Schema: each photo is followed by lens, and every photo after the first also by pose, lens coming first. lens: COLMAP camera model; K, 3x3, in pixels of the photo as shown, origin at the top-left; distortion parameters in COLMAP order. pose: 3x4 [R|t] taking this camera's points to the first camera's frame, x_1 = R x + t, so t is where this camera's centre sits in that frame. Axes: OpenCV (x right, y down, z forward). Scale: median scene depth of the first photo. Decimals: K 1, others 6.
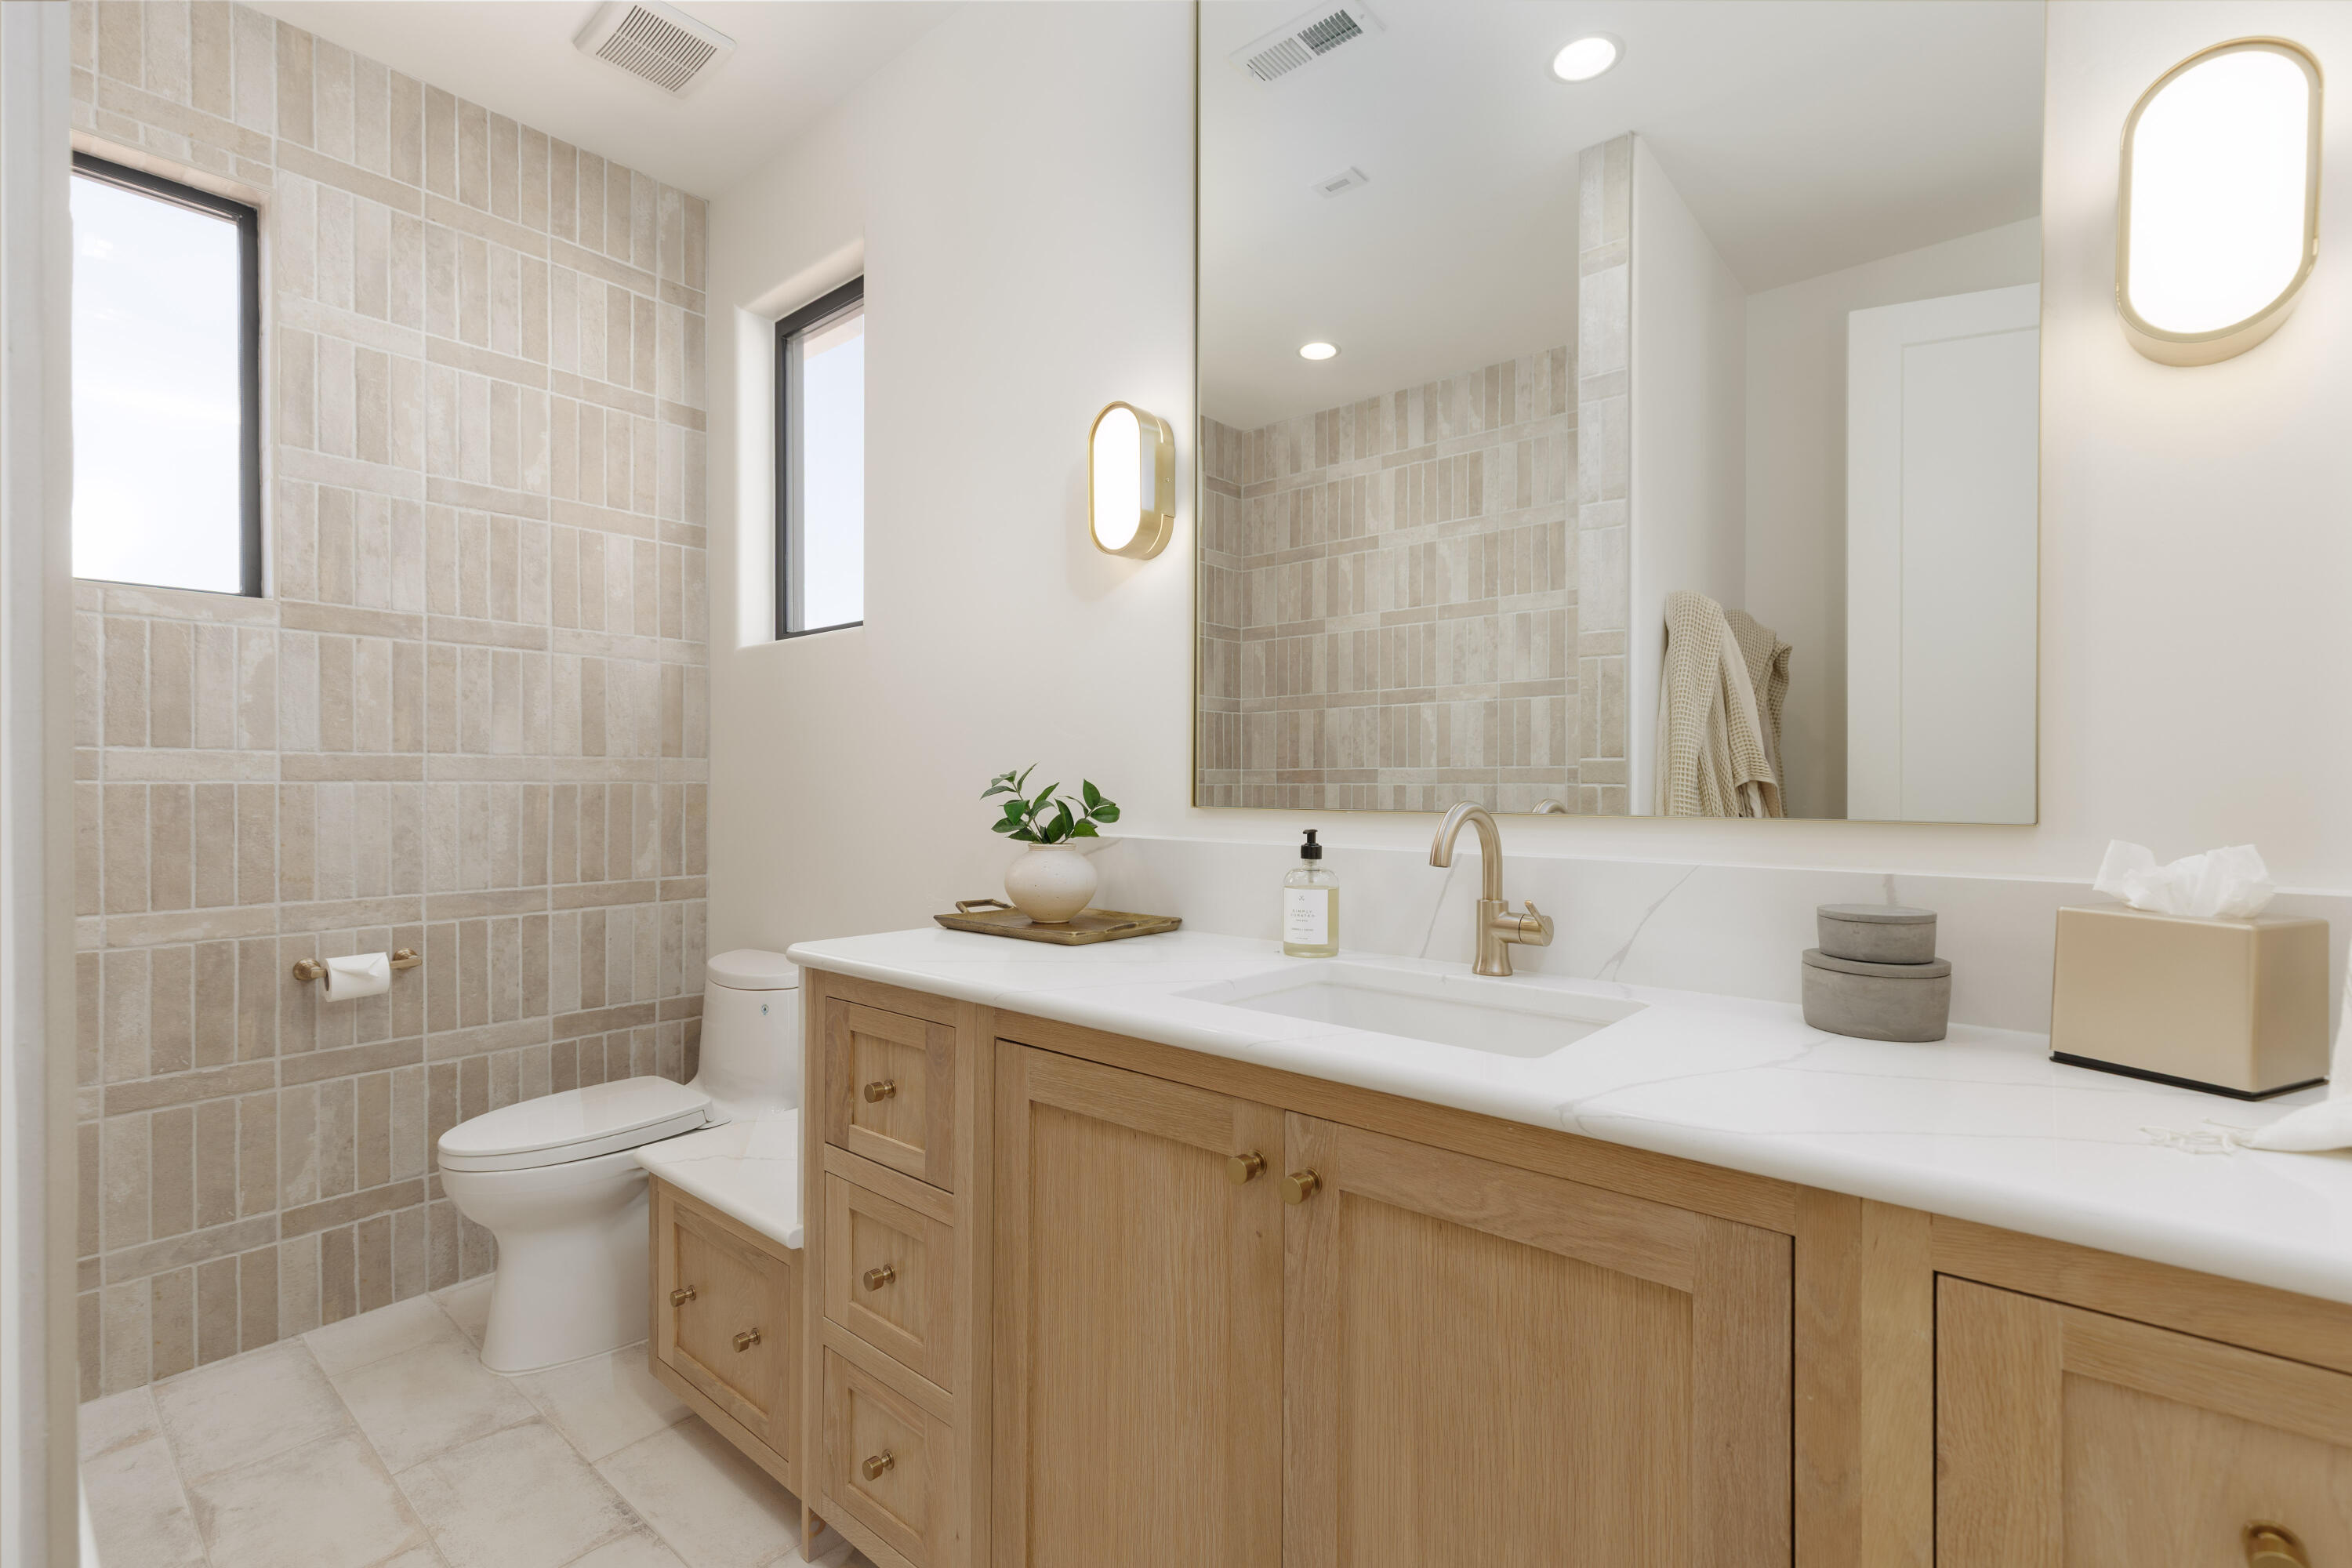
lens RADIAL K [[1045.1, 0, 1174.5], [0, 1045.1, 788.2], [0, 0, 1]] dist [-0.003006, -0.000414]
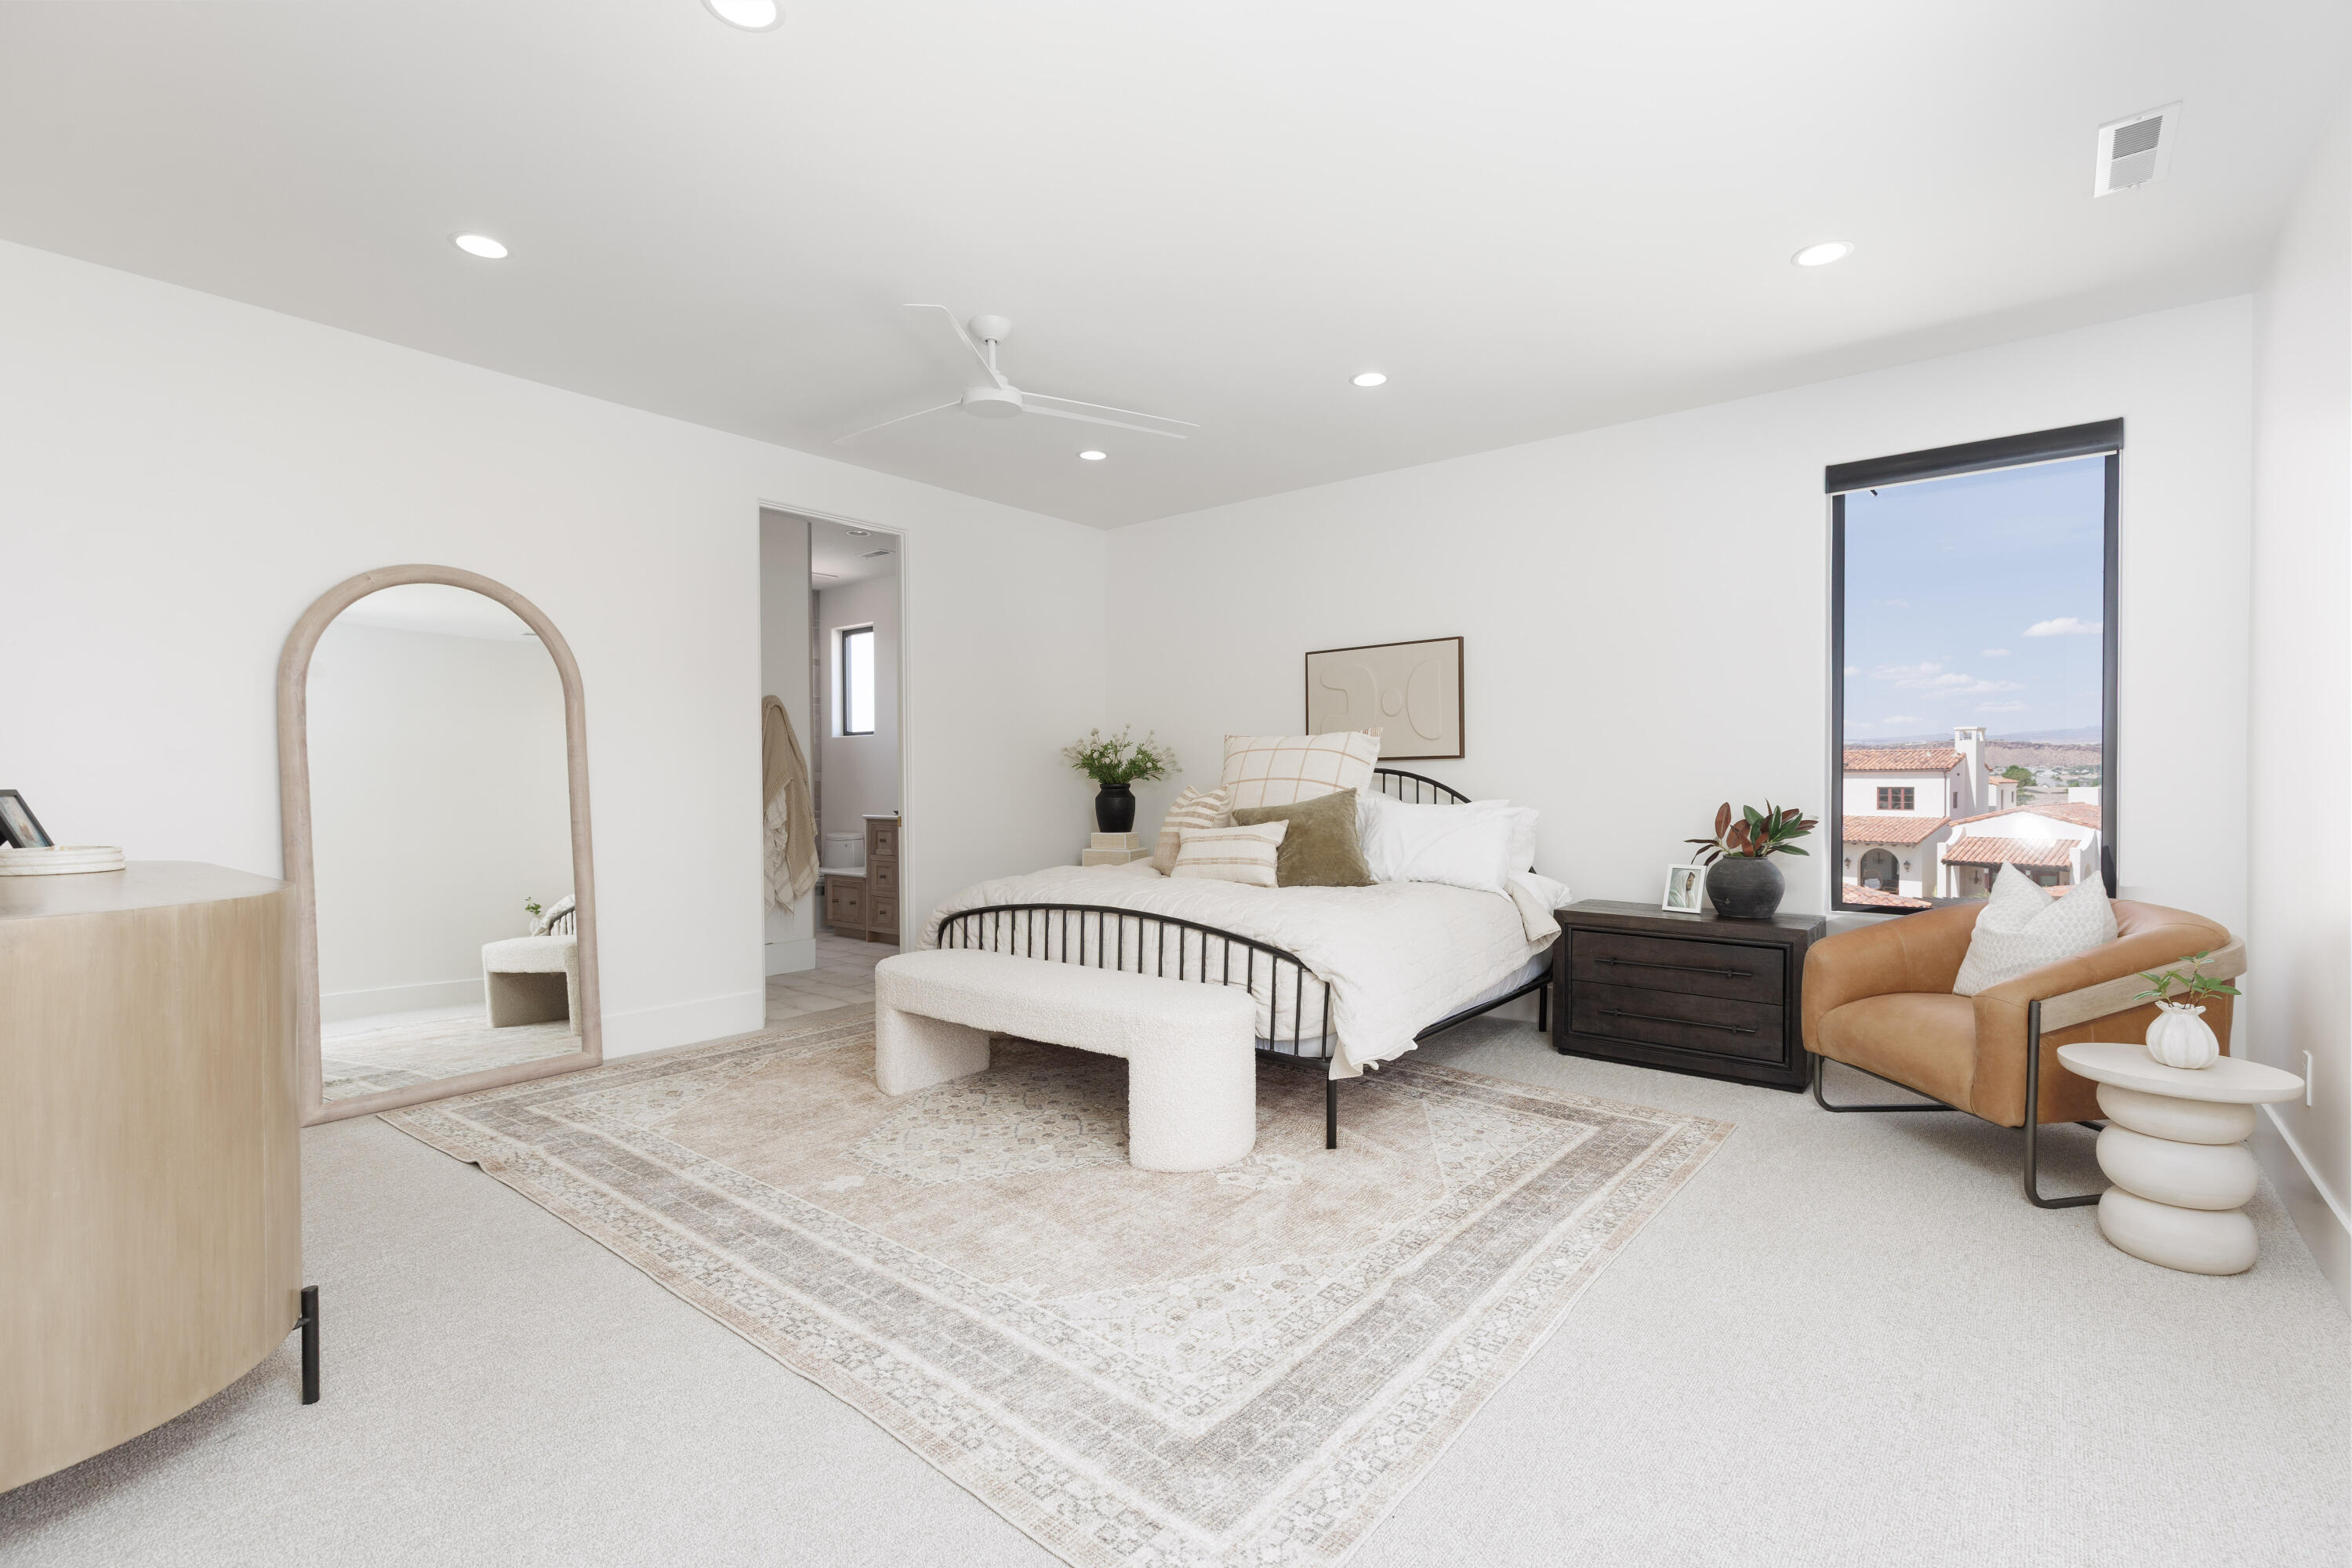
lens RADIAL K [[1045.1, 0, 1173.6], [0, 1045.1, 789.1], [0, 0, 1]] dist [-0.003006, -0.000414]
pose [[0.999775, -0.010490, 0.018441, 1.163365], [0.010579, 0.999933, -0.004712, 0.095876], [-0.018390, 0.004906, 0.999819, -4.591810]]
